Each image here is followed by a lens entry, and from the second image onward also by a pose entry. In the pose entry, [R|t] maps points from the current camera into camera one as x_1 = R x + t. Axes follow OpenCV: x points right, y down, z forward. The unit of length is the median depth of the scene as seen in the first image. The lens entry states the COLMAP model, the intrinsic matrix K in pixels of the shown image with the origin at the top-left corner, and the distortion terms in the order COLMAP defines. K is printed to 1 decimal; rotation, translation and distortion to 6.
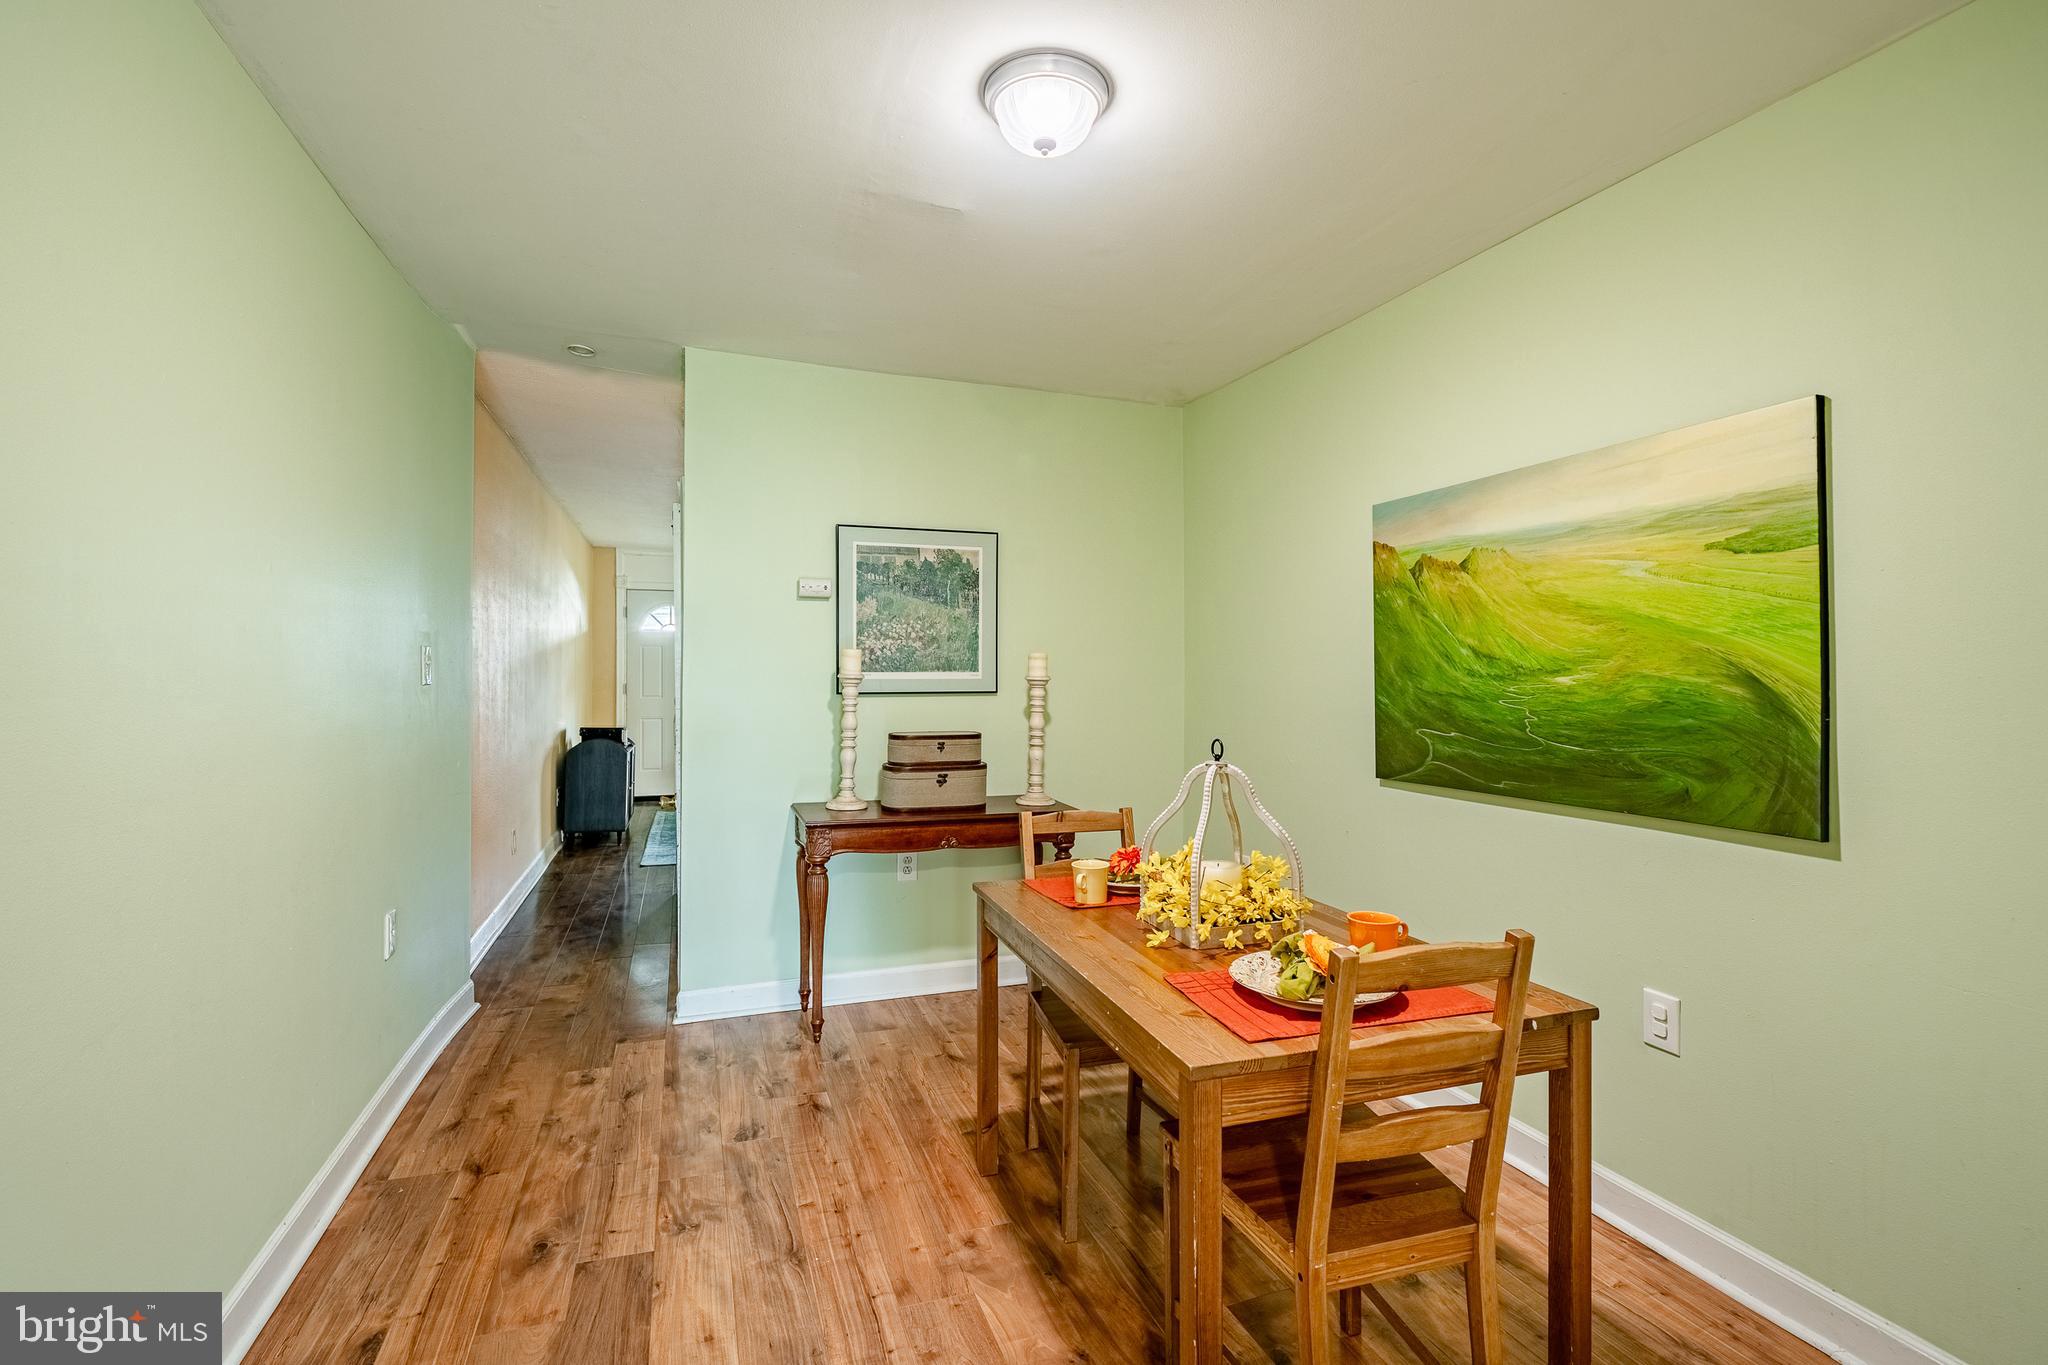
lens RADIAL K [[901.2, 0, 1018.2], [0, 901.2, 677.9], [0, 0, 1]] dist [-0.002329, -0.000081]
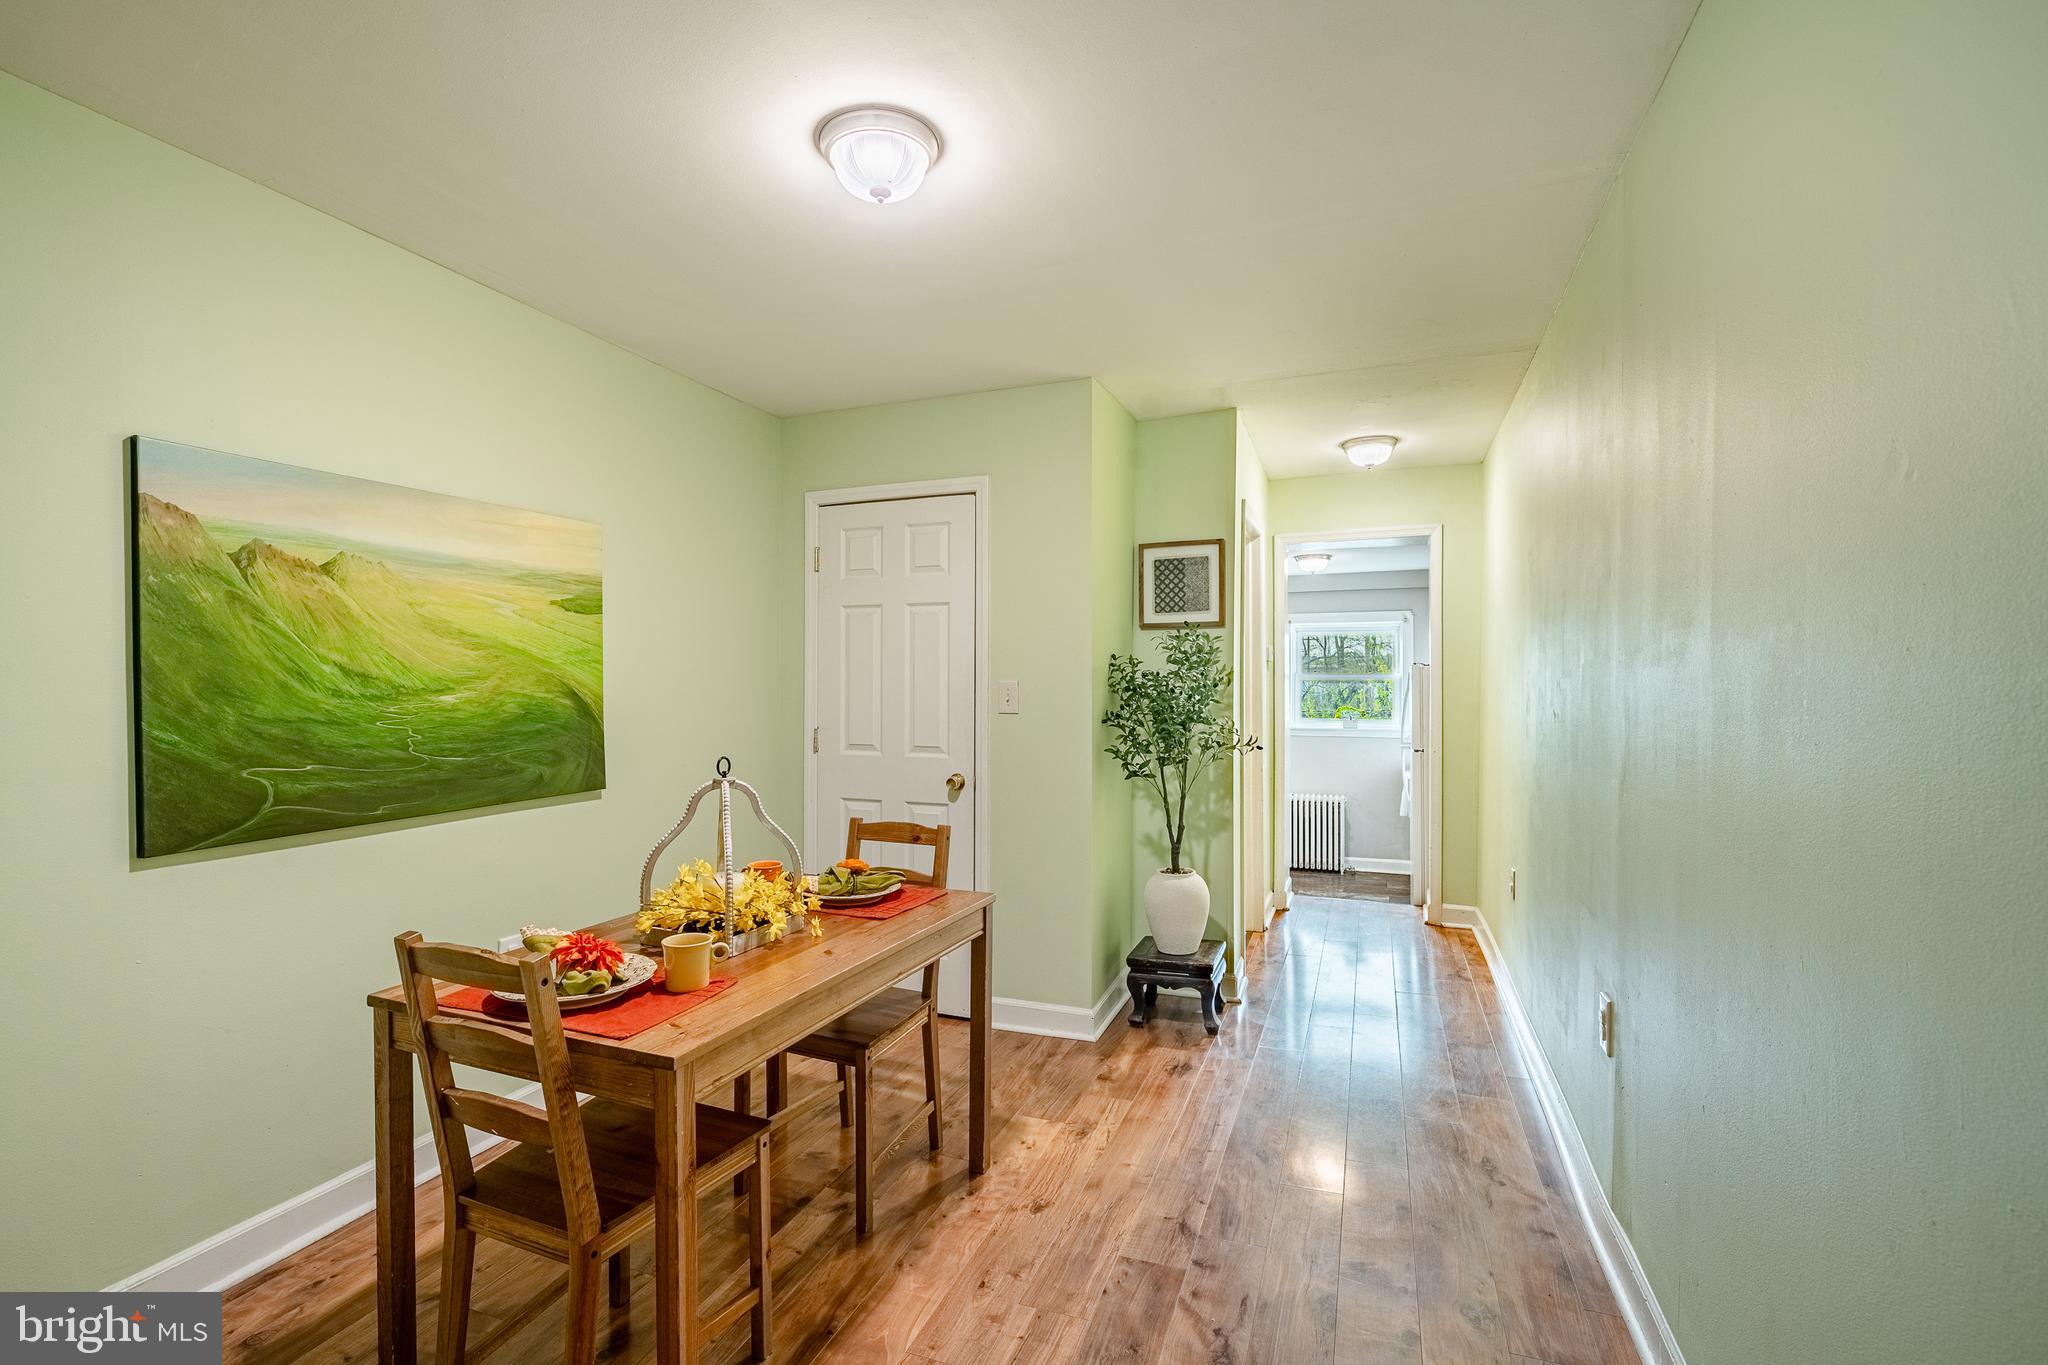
lens RADIAL K [[901.2, 0, 1018.1], [0, 901.2, 680.5], [0, 0, 1]] dist [-0.002329, -0.000081]
pose [[-0.748488, 0.000001, 0.663149, -0.613129], [0.005018, 0.999971, 0.005662, -0.021264], [-0.663130, 0.007566, -0.748466, 1.303376]]
